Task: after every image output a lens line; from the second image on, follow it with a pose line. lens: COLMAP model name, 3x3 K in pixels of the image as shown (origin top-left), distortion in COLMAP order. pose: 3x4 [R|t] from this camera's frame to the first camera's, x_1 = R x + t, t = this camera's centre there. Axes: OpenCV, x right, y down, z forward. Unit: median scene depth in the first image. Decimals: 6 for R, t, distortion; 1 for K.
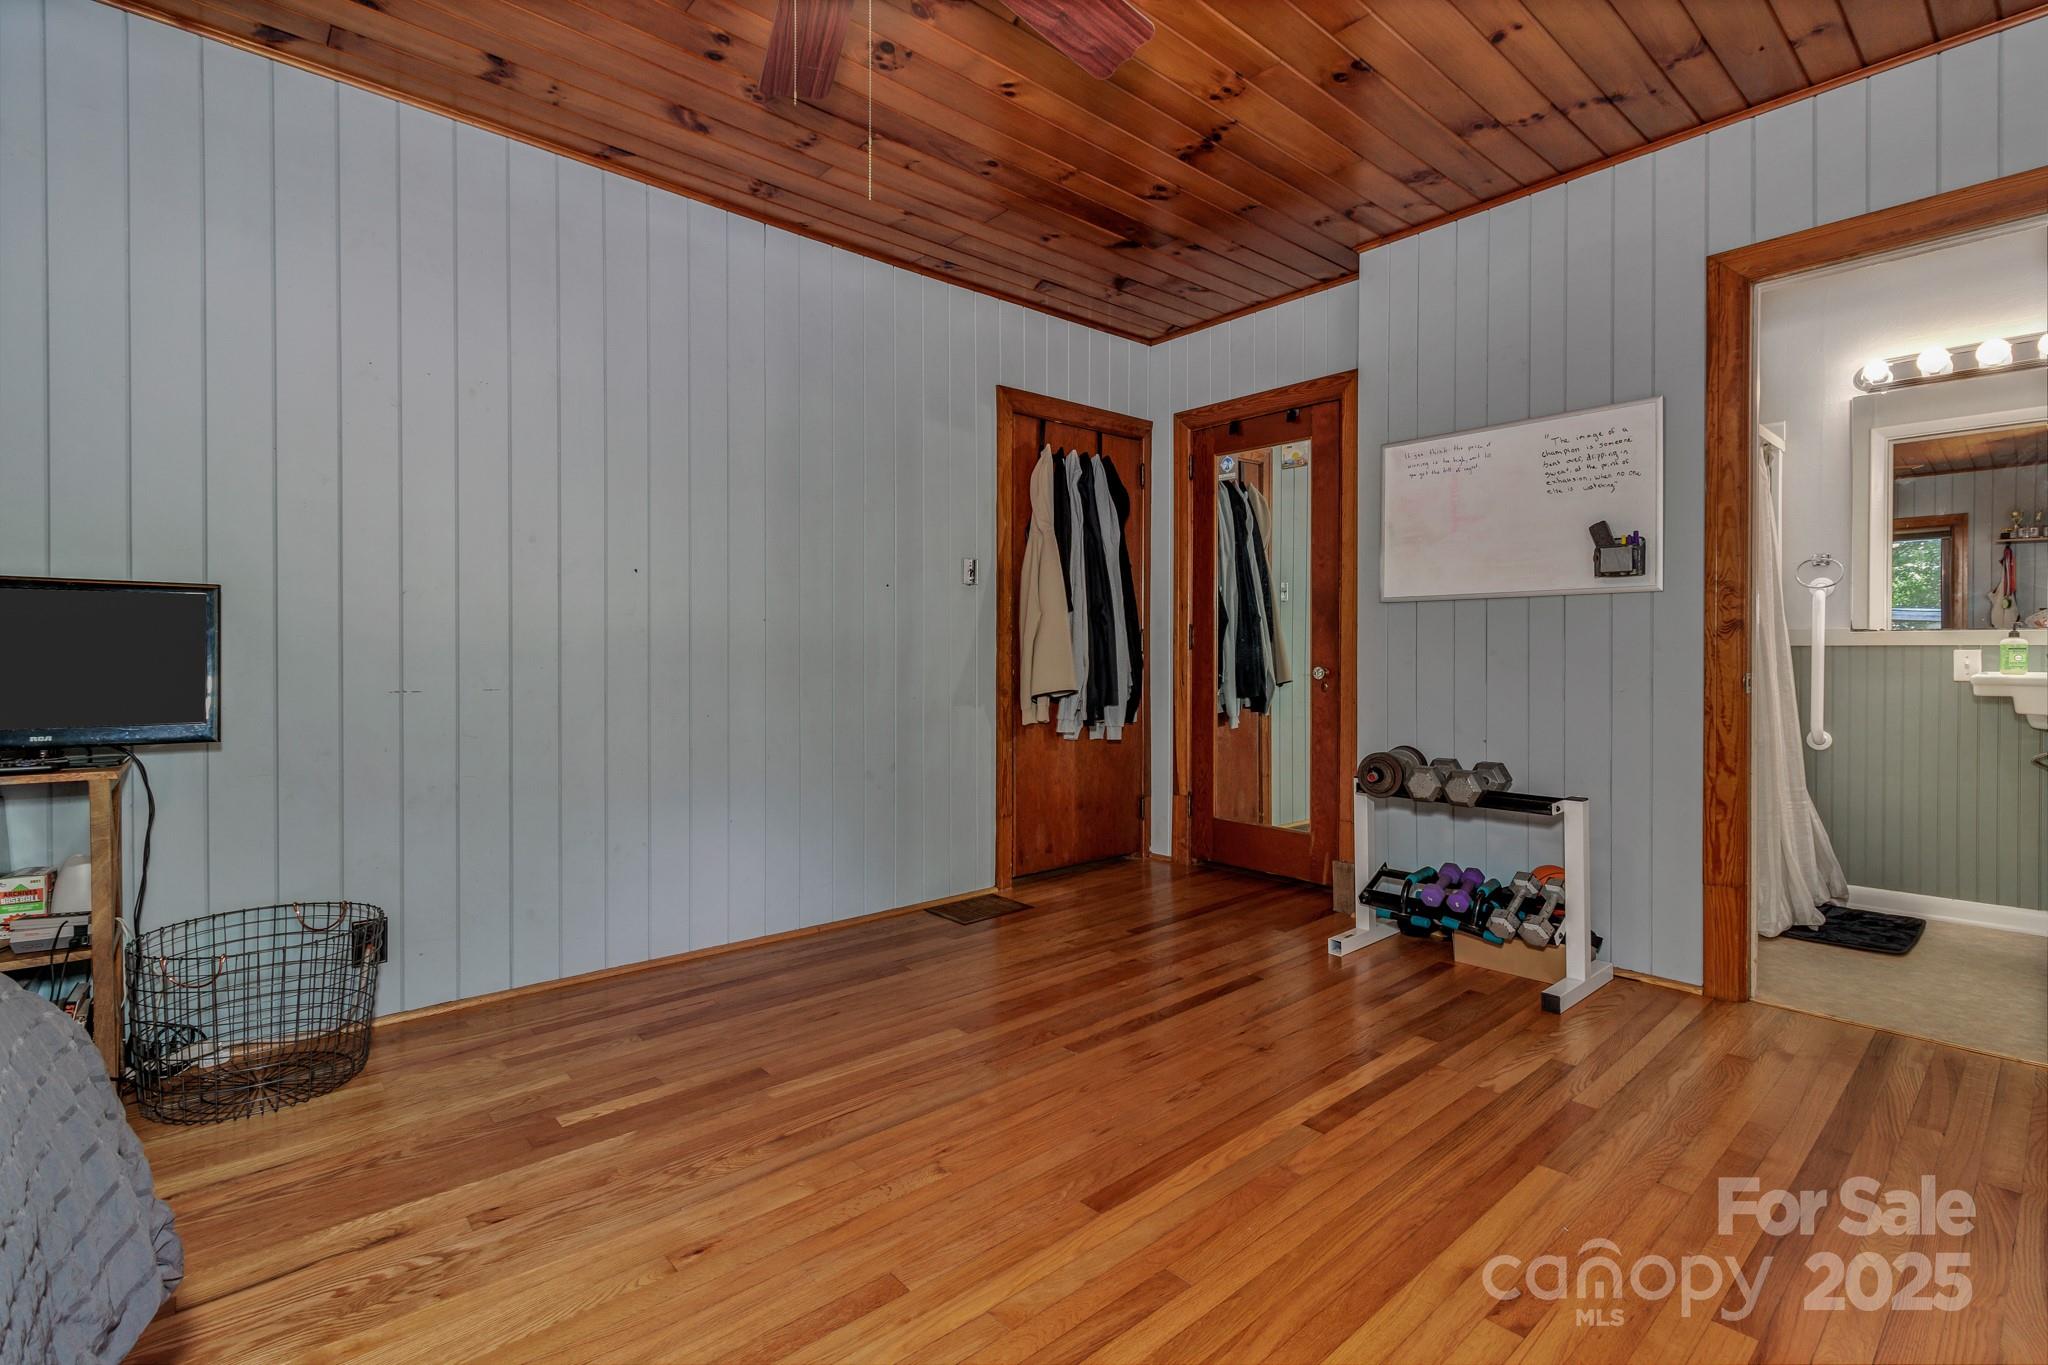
lens RADIAL K [[949.3, 0, 1042.5], [0, 949.3, 649.8], [0, 0, 1]] dist [0.003528, -0.000327]
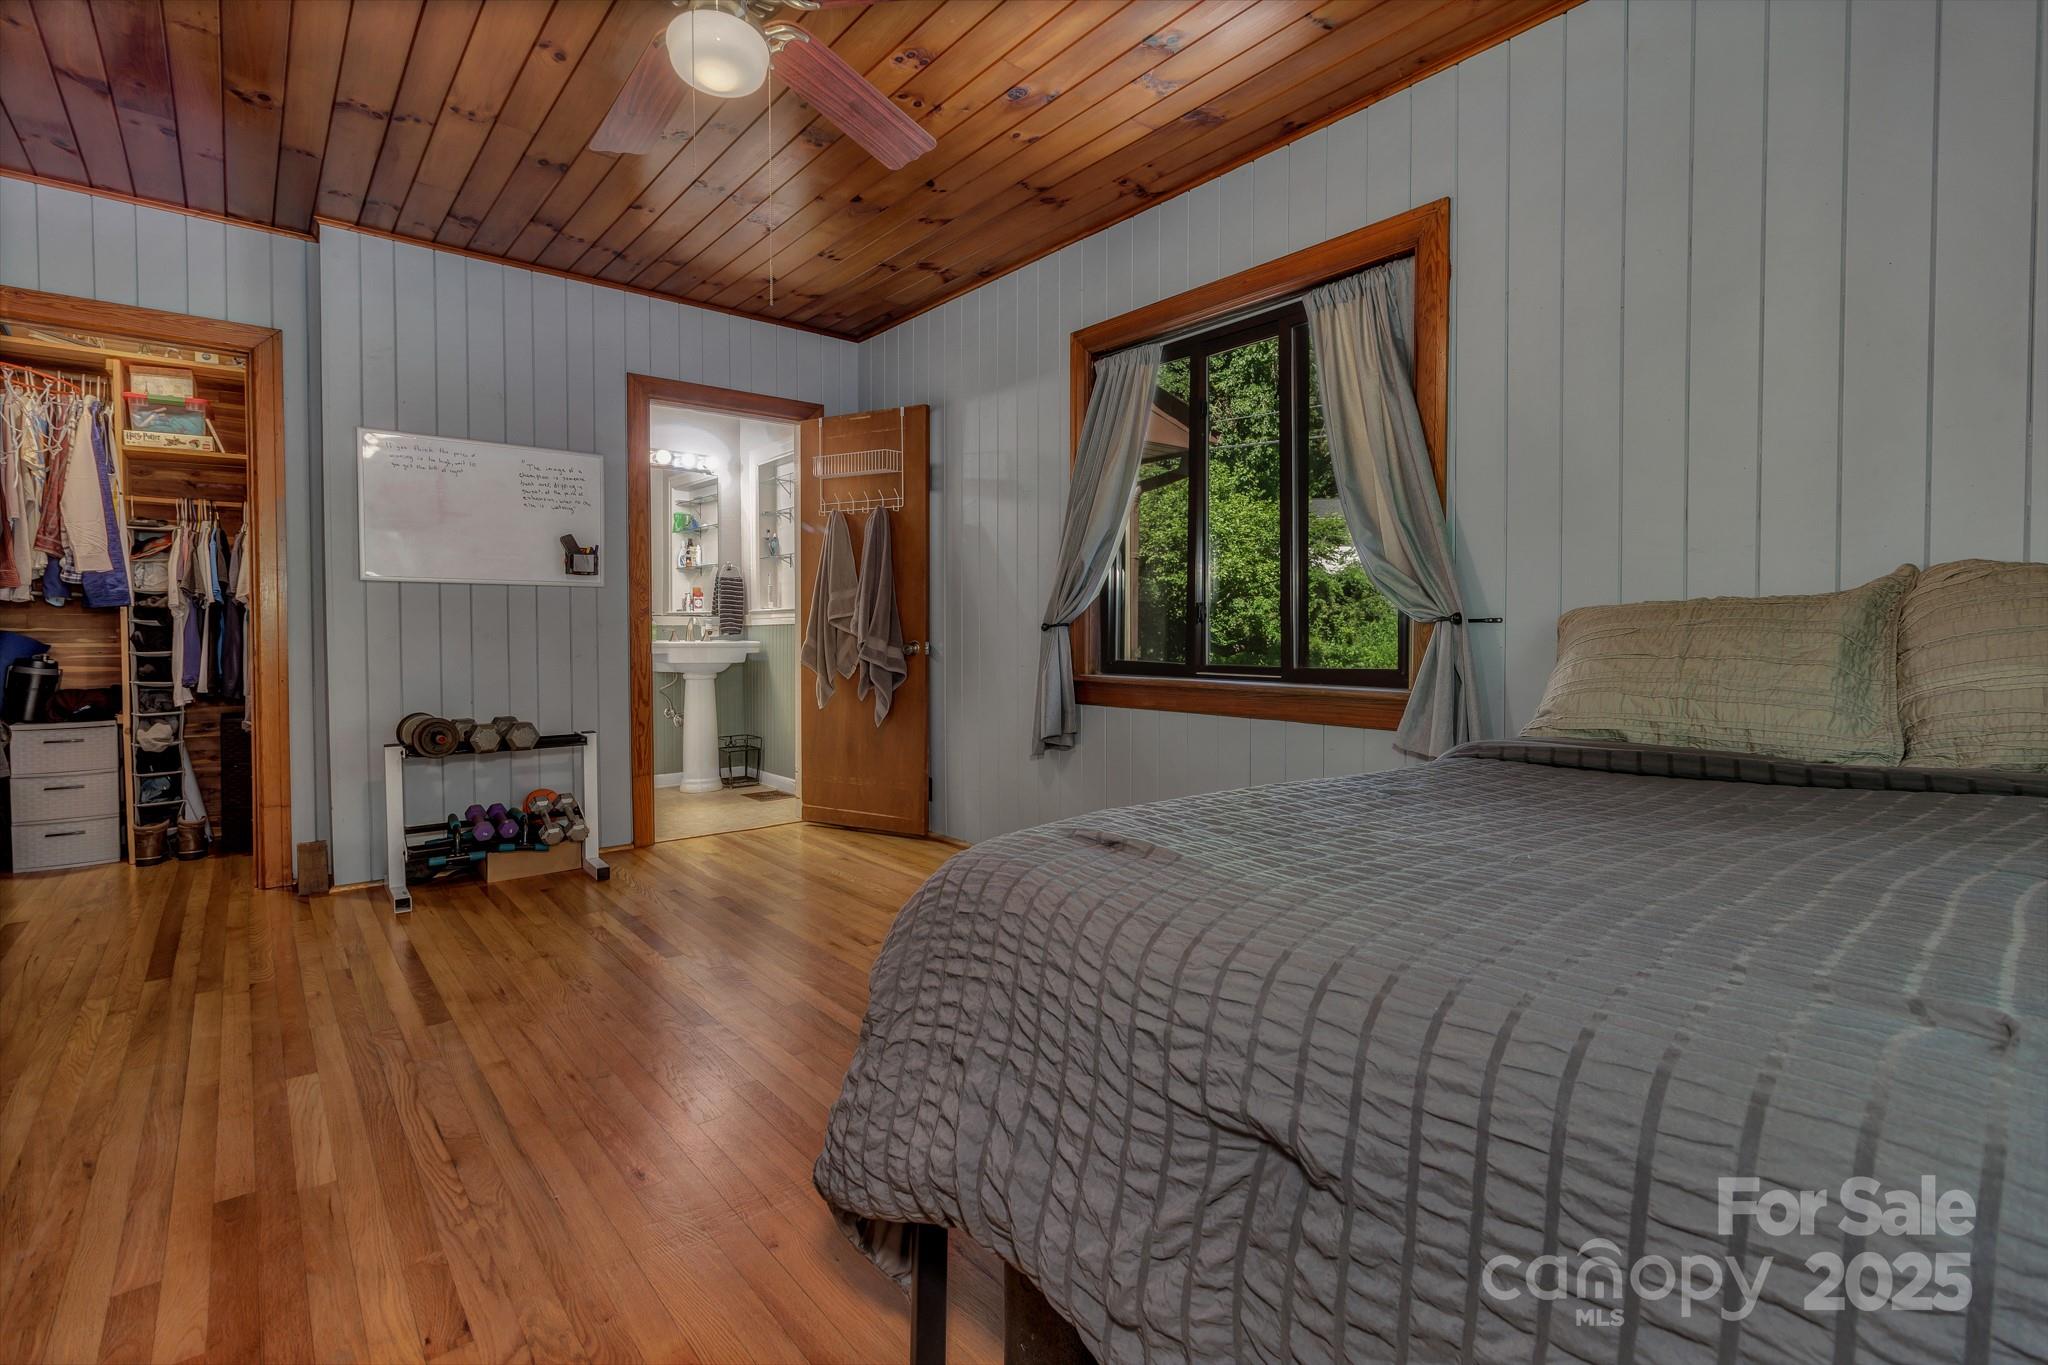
lens RADIAL K [[949.3, 0, 1026.2], [0, 949.3, 669.0], [0, 0, 1]] dist [0.003528, -0.000327]
pose [[0.023854, -0.039683, 0.998928, -0.793997], [0.001170, 0.999212, 0.039666, 0.007115], [-0.999715, 0.000223, 0.023882, 0.300150]]
